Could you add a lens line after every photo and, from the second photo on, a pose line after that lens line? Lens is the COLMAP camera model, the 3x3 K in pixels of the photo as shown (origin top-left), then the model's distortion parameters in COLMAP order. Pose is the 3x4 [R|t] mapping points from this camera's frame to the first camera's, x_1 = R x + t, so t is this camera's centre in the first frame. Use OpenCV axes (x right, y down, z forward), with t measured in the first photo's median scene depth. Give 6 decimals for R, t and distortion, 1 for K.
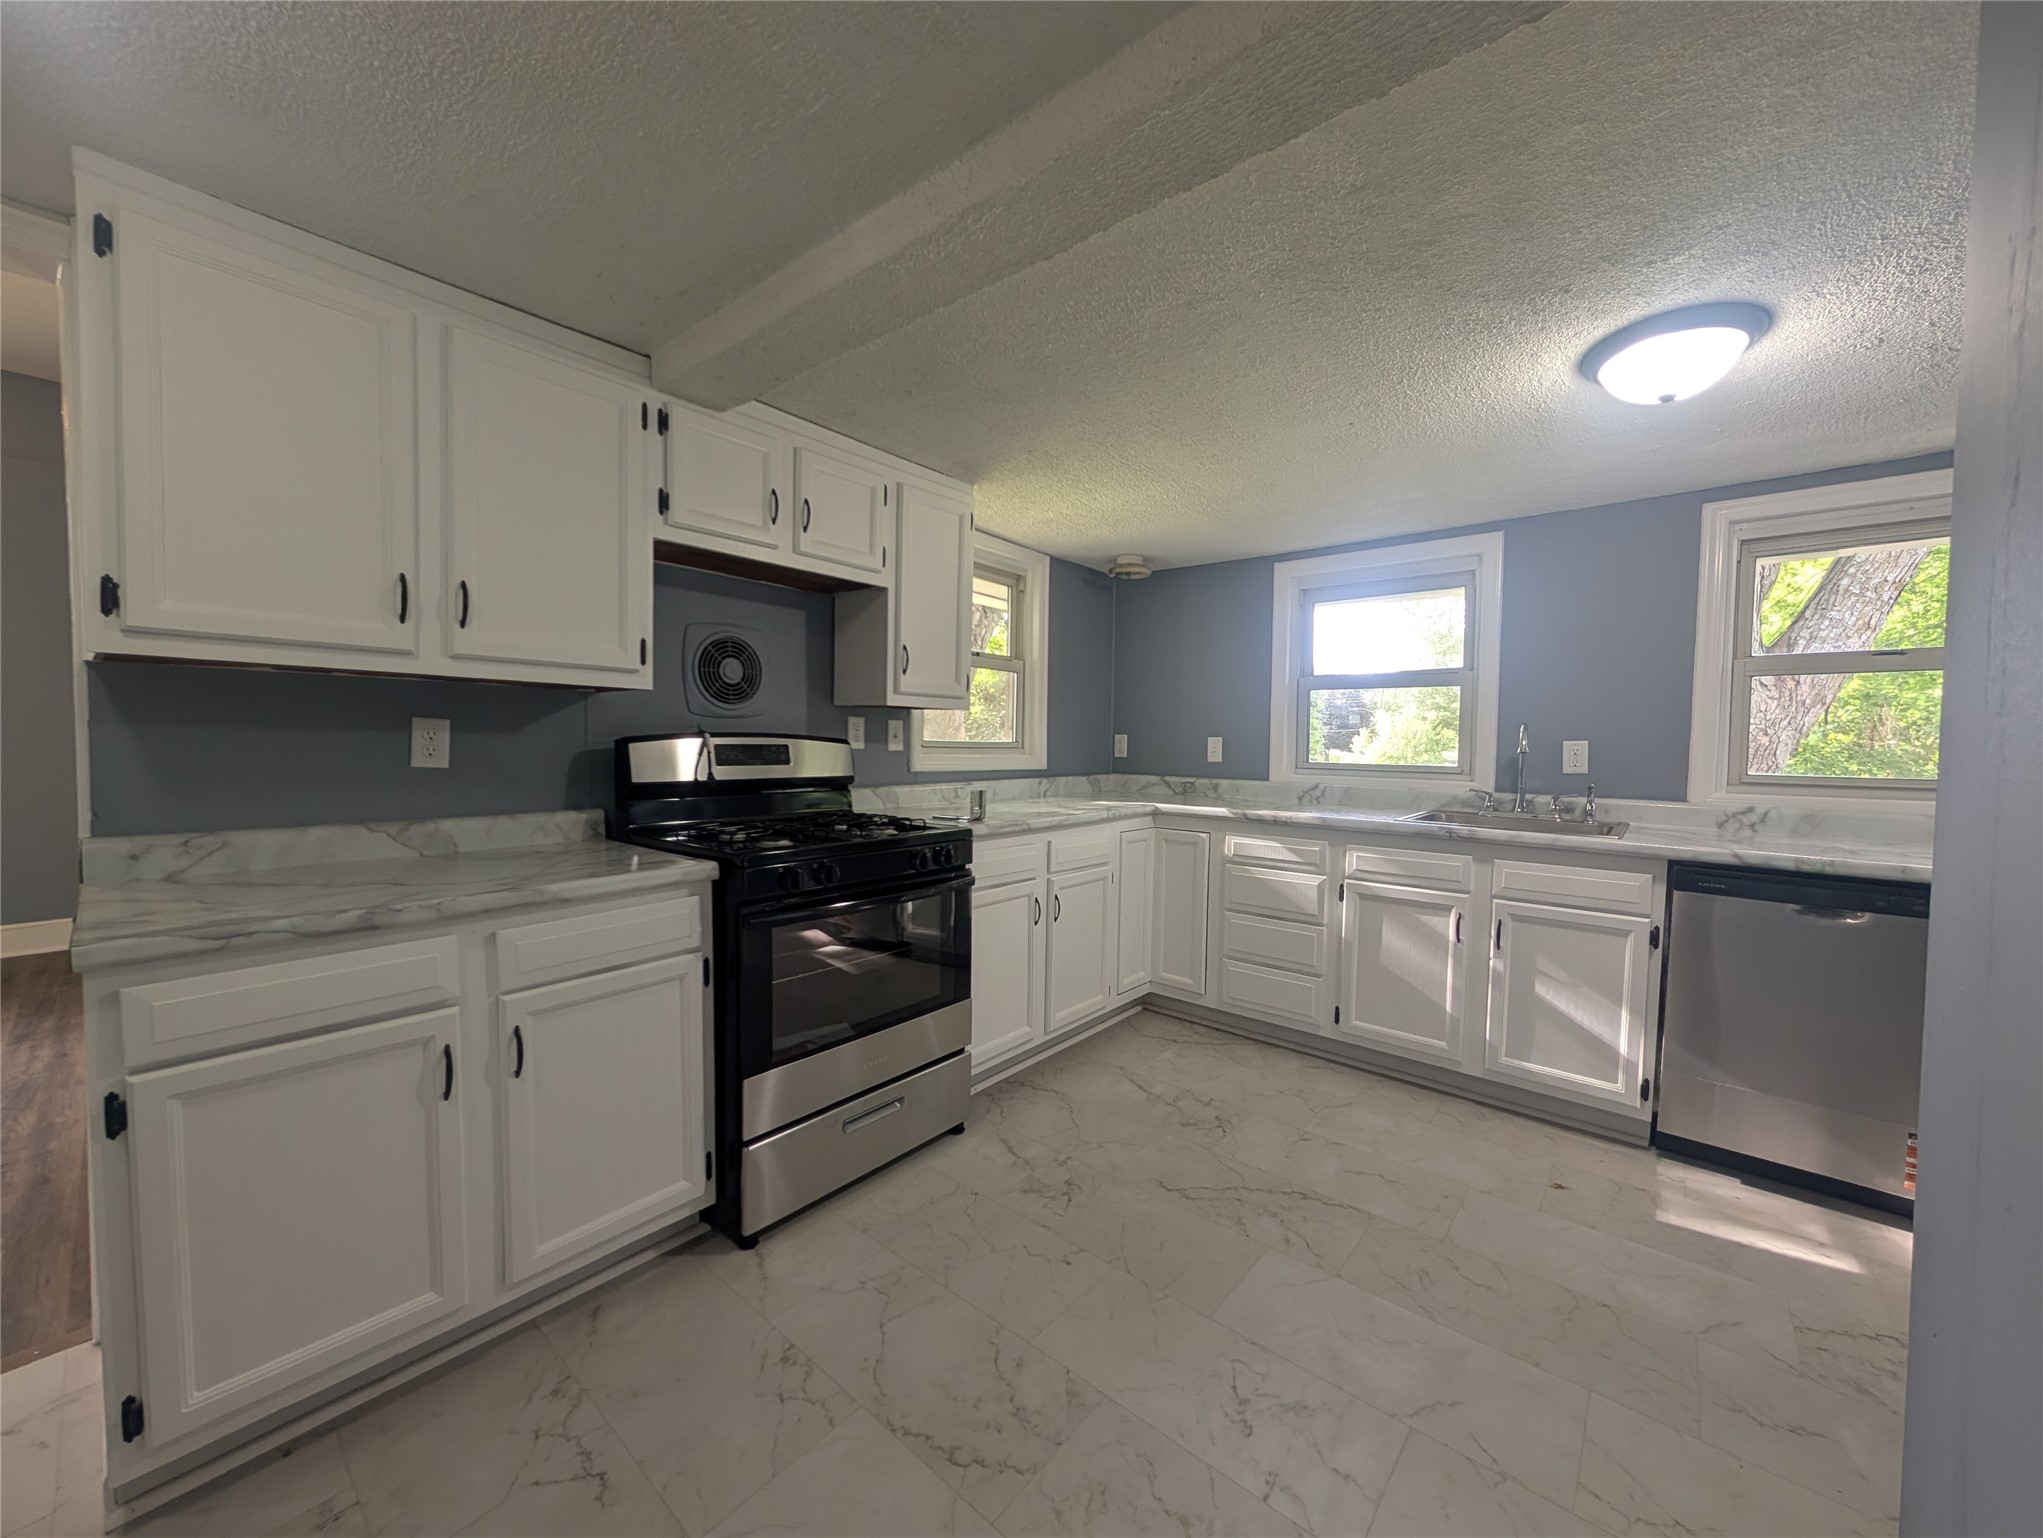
lens RADIAL K [[771.5, 0, 1009.1], [0, 771.5, 773.0], [0, 0, 1]] dist [-0.005844, -0.000079]
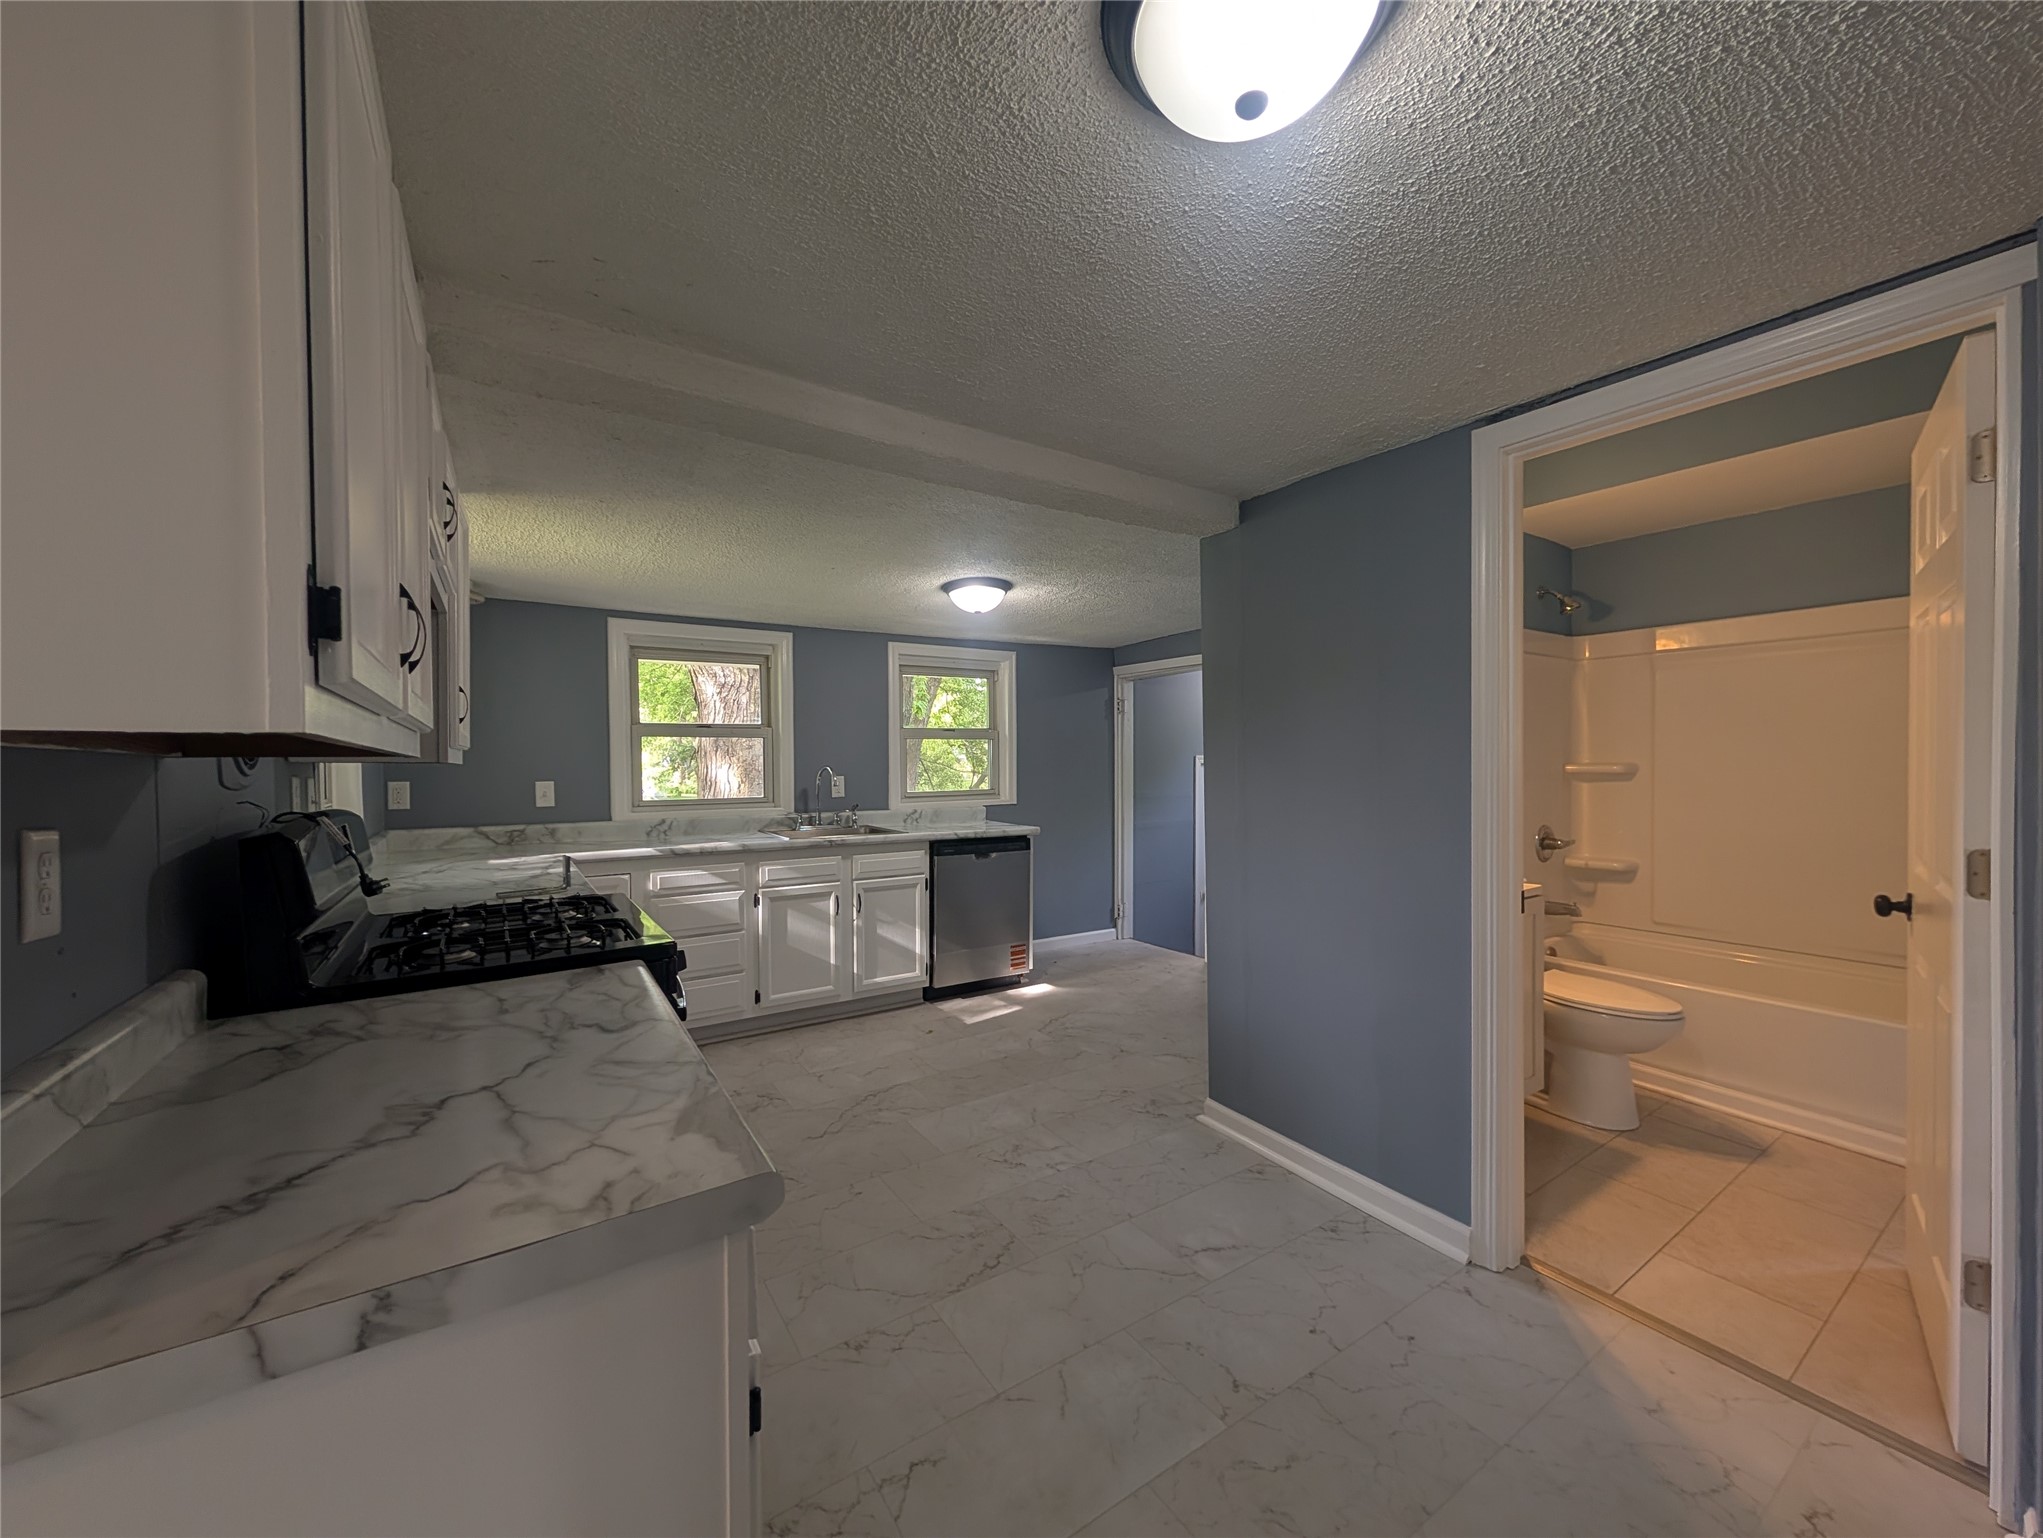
lens RADIAL K [[771.5, 0, 1024.9], [0, 771.5, 762.6], [0, 0, 1]] dist [-0.005844, -0.000079]
pose [[0.269668, -0.016828, 0.962806, -0.738341], [0.055342, 0.998466, 0.001951, -0.056205], [-0.961362, 0.052757, 0.270185, 0.225641]]
